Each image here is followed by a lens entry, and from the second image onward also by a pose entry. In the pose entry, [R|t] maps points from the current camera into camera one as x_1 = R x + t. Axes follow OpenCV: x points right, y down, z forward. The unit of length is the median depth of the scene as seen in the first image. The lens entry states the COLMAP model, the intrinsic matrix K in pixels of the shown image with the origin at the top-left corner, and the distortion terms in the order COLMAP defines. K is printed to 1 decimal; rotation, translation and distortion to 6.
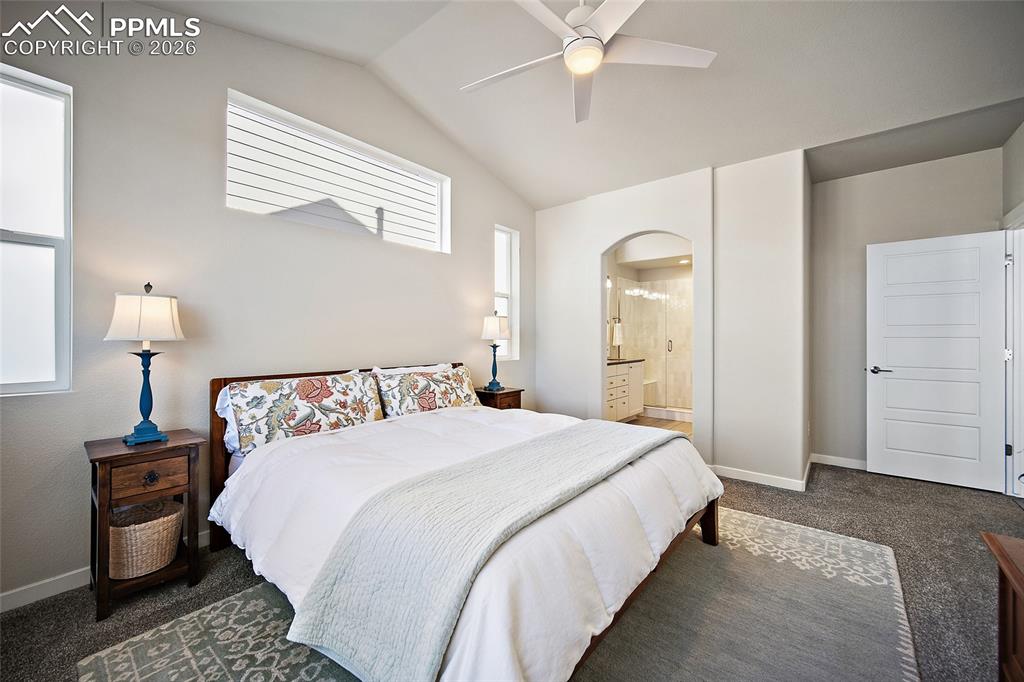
lens RADIAL K [[413.3, 0, 514.5], [0, 413.3, 326.0], [0, 0, 1]] dist [0.001457, 0.000285]
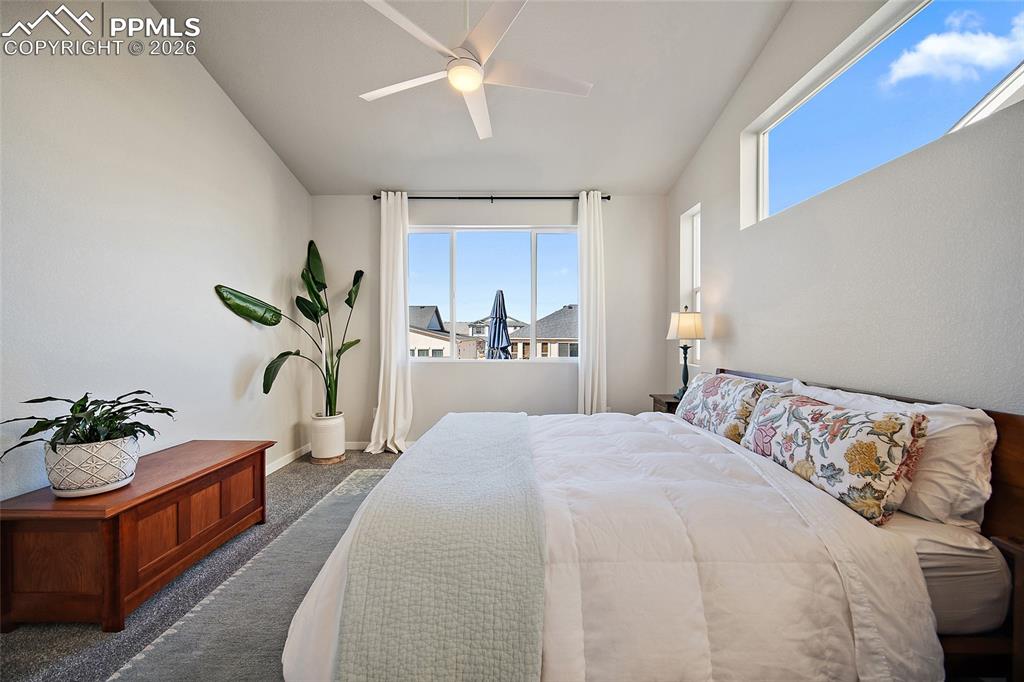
lens RADIAL K [[400.4, 0, 512.0], [0, 400.4, 341.0], [0, 0, 1]] dist [0.000273, -0.000018]
pose [[-0.779666, 0.007248, -0.626153, 0.543471], [0.018759, 0.999755, -0.011785, 0.036060], [0.625914, -0.020935, -0.779611, 1.414685]]
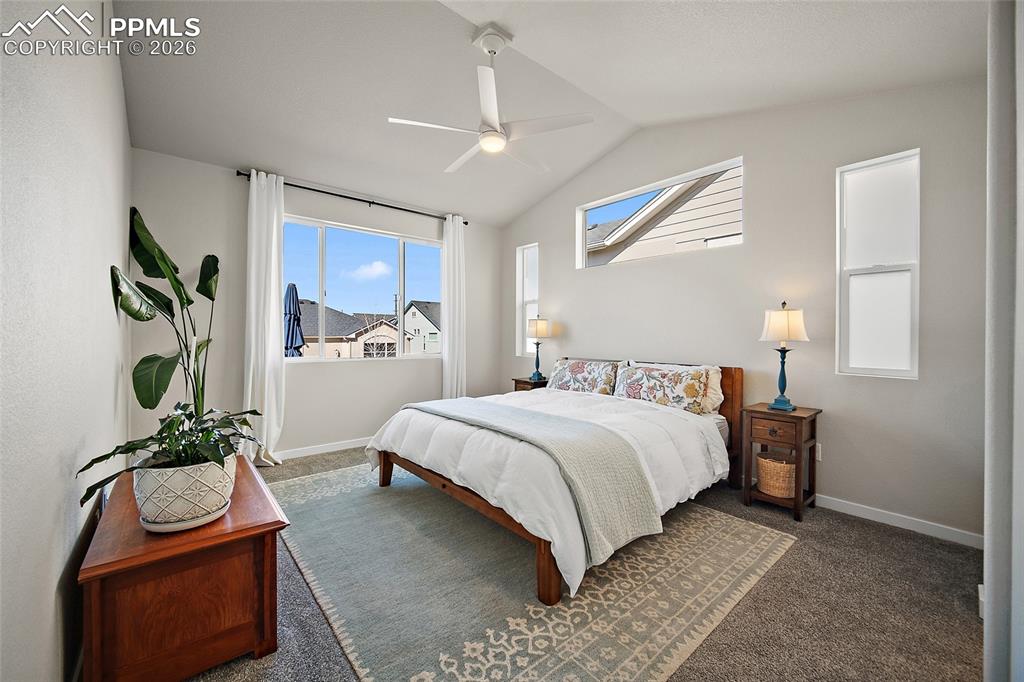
lens RADIAL K [[401.6, 0, 509.5], [0, 401.6, 335.9], [0, 0, 1]] dist [0.000702, 0.000021]
pose [[-0.194398, 0.001356, -0.980922, 1.138269], [0.025142, 0.999677, -0.003600, 0.020048], [0.980600, -0.025362, -0.194369, 0.999649]]
